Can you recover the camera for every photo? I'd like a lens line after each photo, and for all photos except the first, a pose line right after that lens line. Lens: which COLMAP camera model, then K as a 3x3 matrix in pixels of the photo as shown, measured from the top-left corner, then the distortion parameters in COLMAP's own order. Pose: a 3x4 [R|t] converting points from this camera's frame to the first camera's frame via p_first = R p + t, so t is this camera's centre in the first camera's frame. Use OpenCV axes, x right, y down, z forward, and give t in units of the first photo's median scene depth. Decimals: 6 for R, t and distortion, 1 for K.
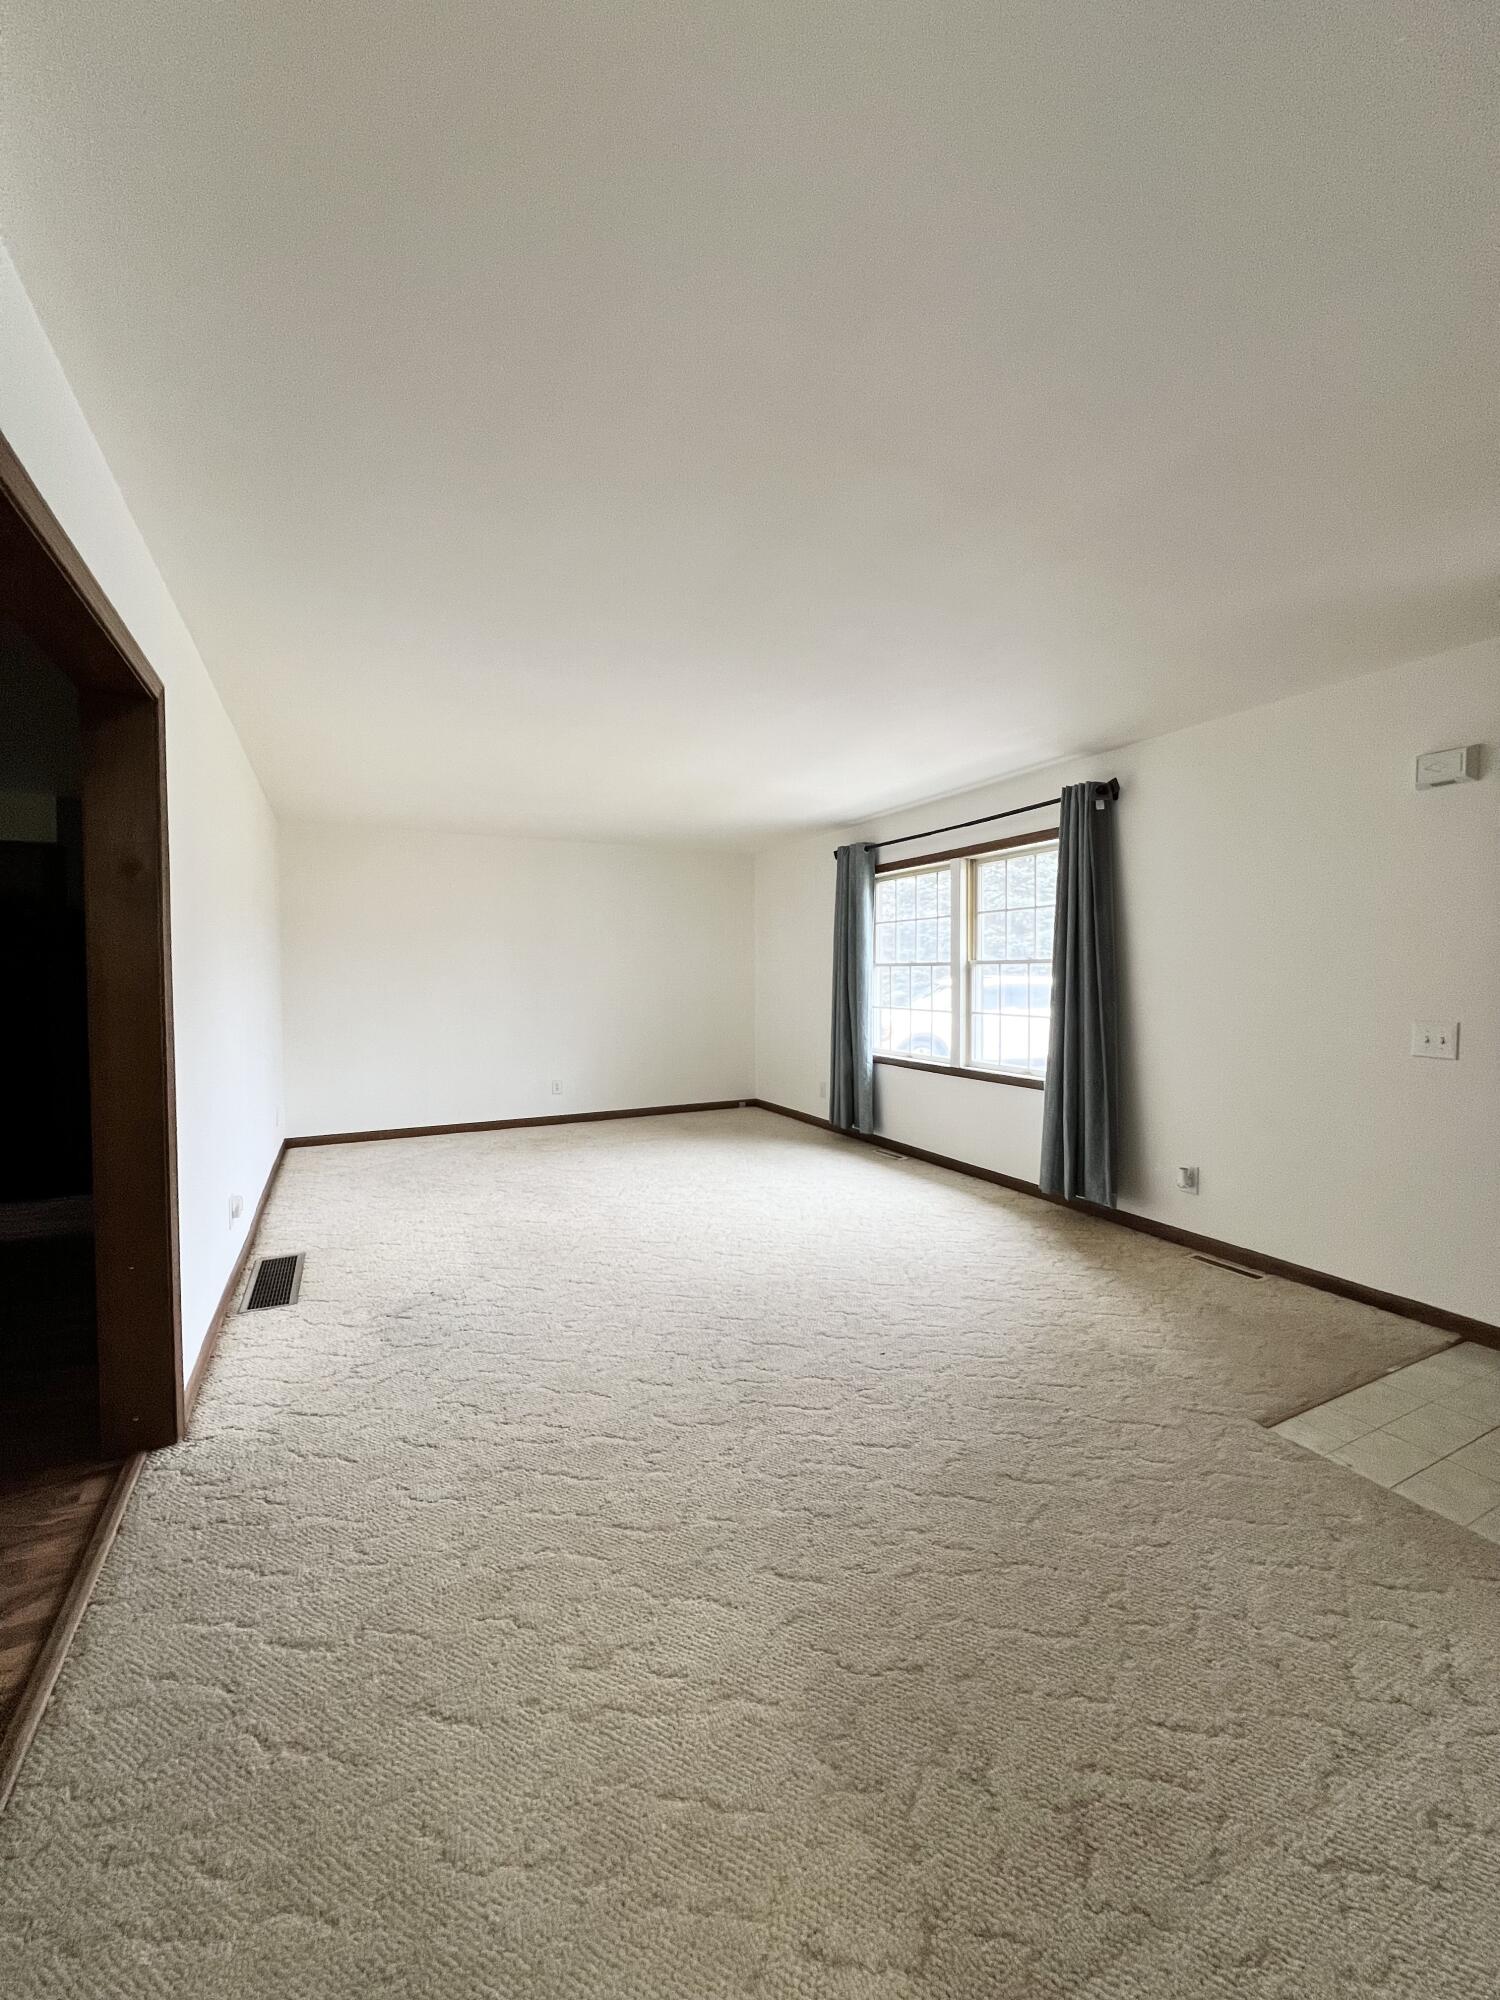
lens RADIAL K [[796.6, 0, 749.1], [0, 796.6, 995.1], [0, 0, 1]] dist [-0.002050, 0.001122]
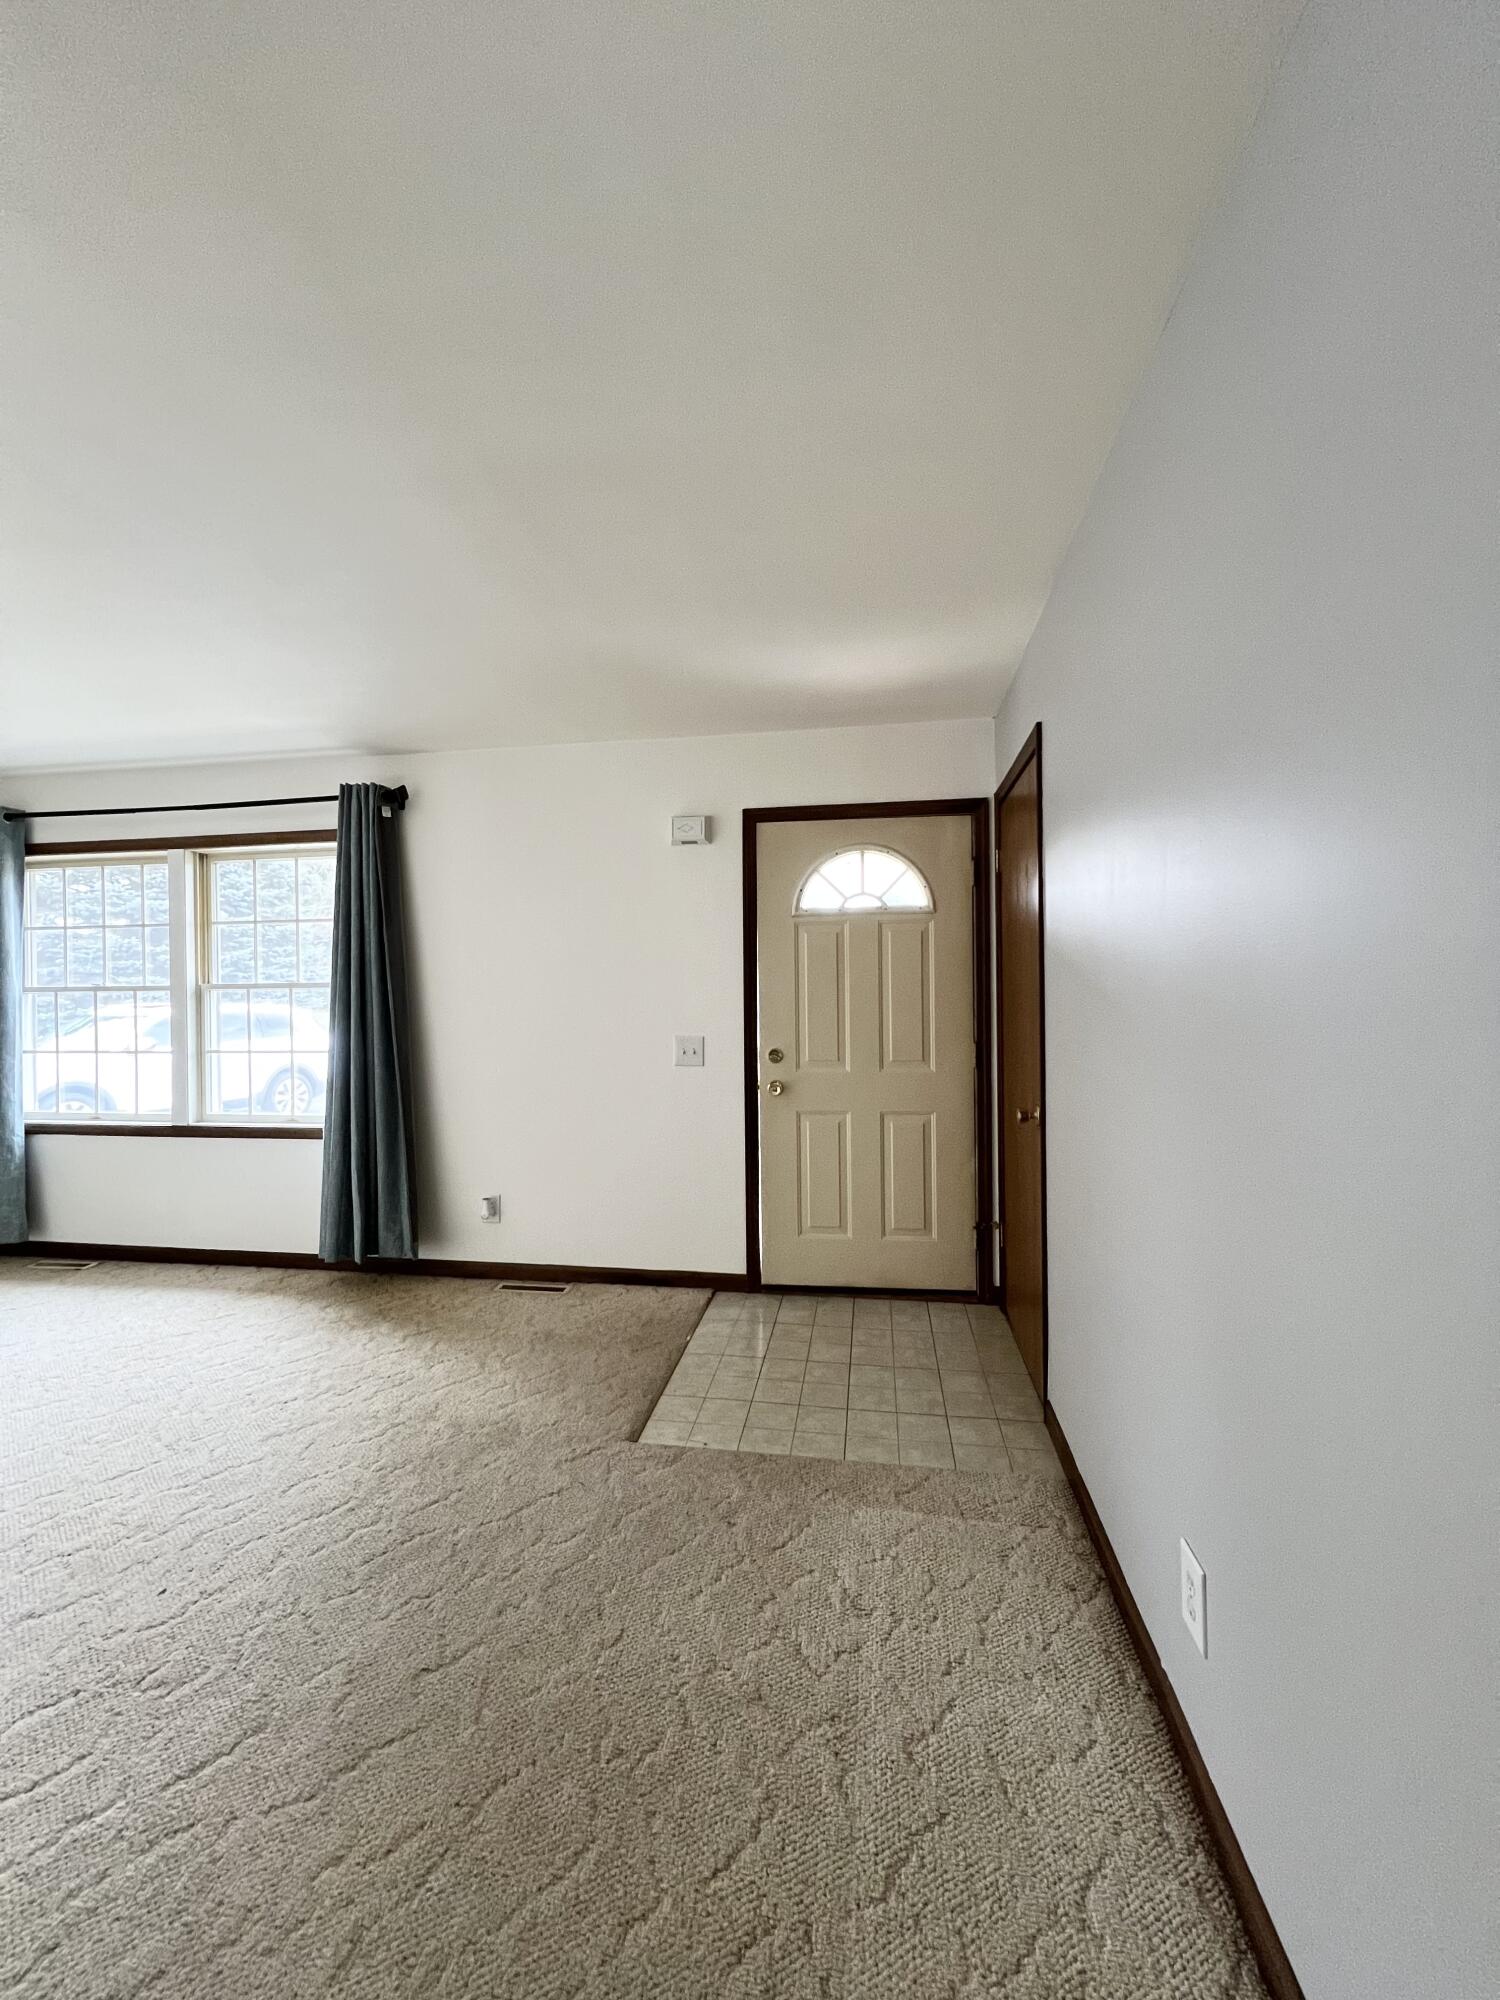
lens RADIAL K [[796.6, 0, 753.5], [0, 796.6, 995.6], [0, 0, 1]] dist [-0.002050, 0.001122]
pose [[0.579179, -0.005375, 0.815183, -0.063332], [0.030342, 0.999427, -0.014968, -0.006737], [-0.814636, 0.033404, 0.579010, 0.179085]]
